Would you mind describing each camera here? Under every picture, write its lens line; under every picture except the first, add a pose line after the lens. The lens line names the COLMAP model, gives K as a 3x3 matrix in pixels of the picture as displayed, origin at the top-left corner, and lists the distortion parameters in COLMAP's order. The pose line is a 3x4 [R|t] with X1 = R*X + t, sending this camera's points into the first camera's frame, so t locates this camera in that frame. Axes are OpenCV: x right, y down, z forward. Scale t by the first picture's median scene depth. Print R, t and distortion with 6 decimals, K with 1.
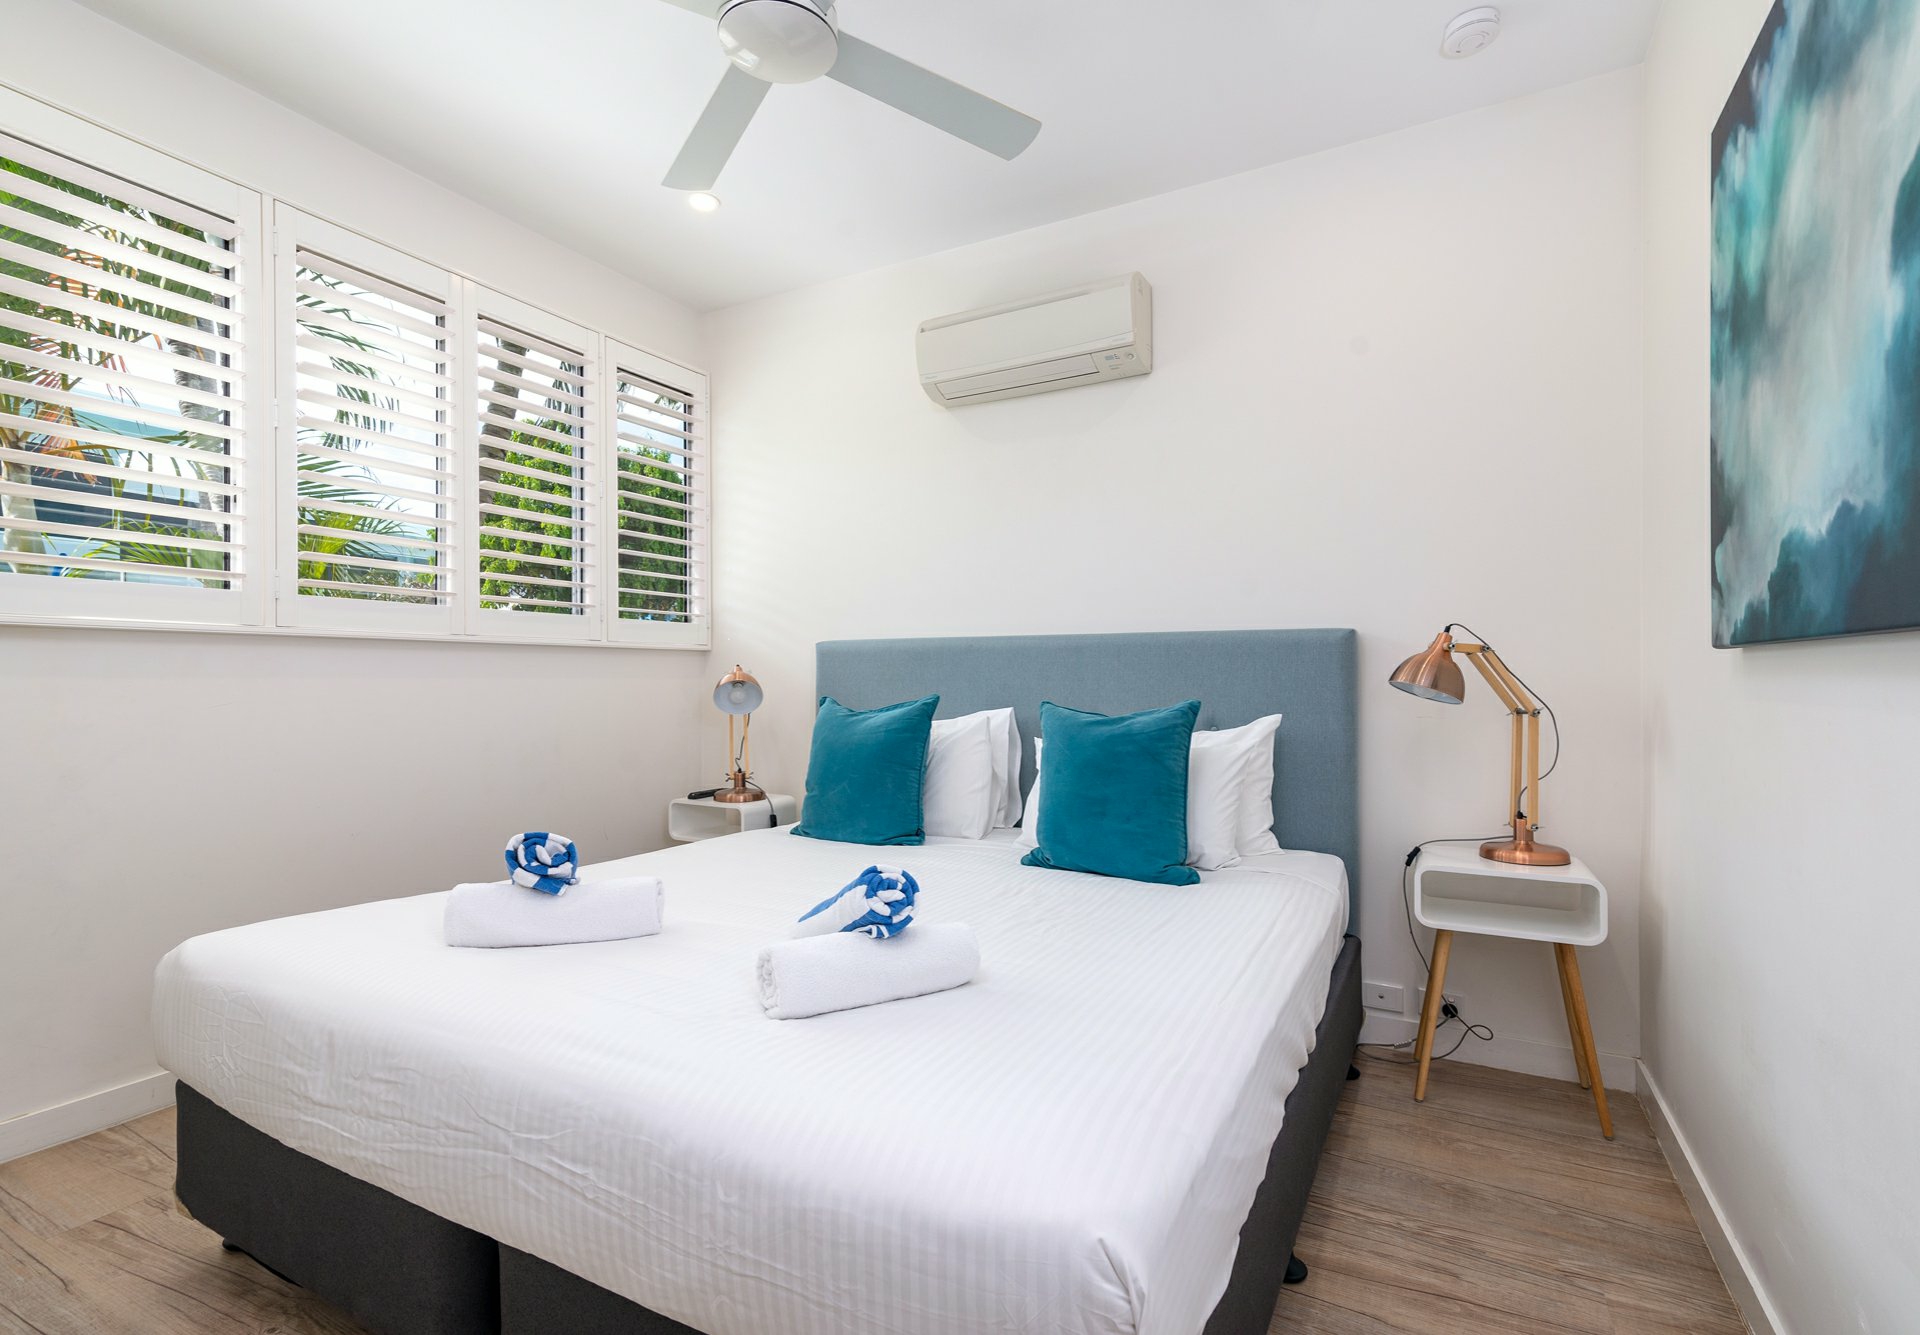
lens RADIAL K [[898.4, 0, 958.8], [0, 898.4, 707.4], [0, 0, 1]] dist [0.003186, -0.000085]
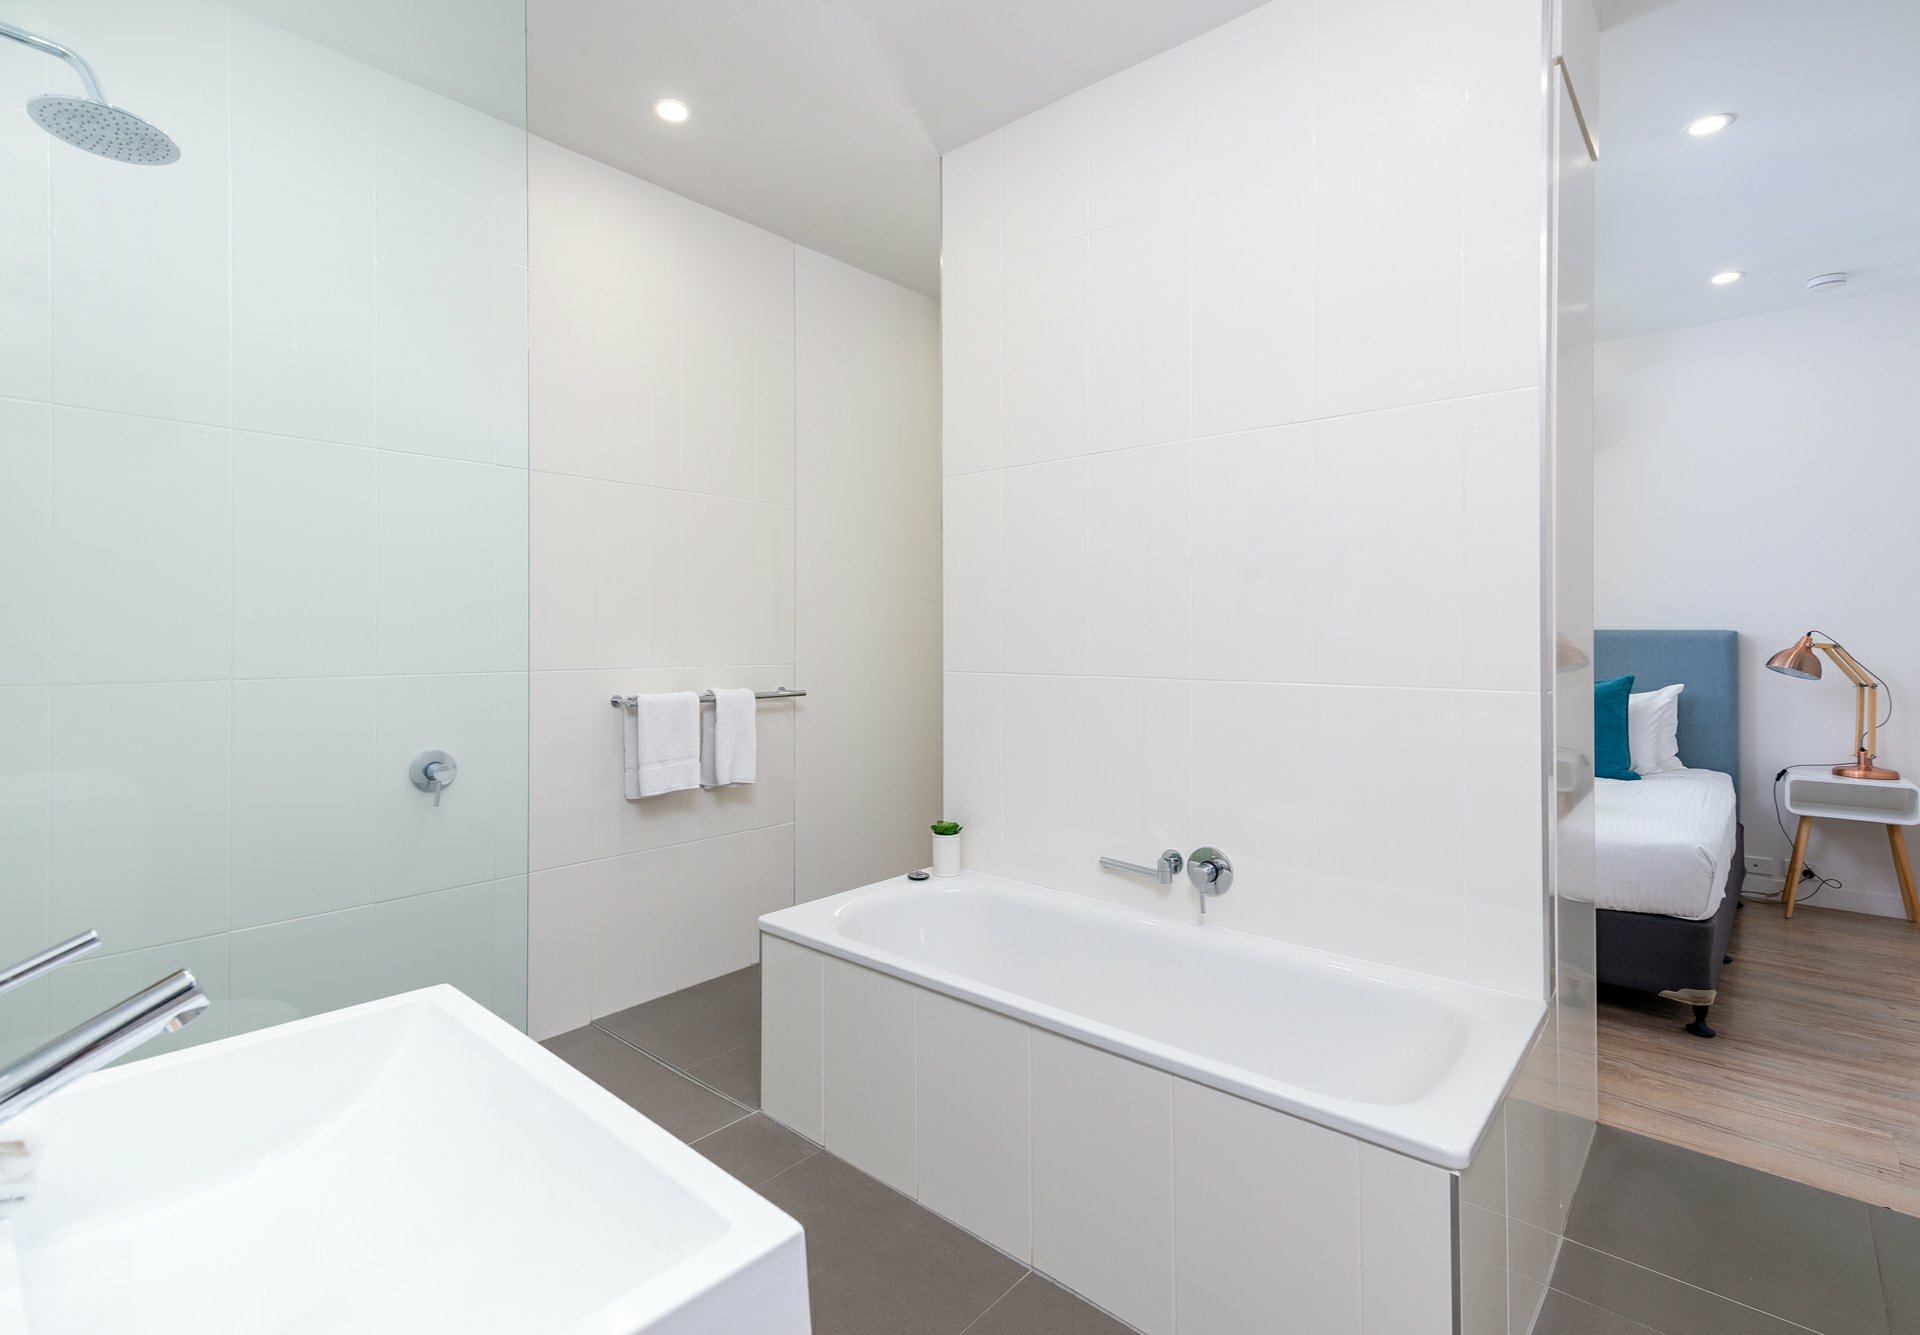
lens RADIAL K [[898.4, 0, 960.3], [0, 898.4, 661.4], [0, 0, 1]] dist [0.003186, -0.000085]
pose [[0.973255, 0.012546, -0.229386, -0.578624], [-0.016067, 0.999780, -0.013488, 0.009587], [0.229166, 0.016813, 0.973242, -0.941117]]
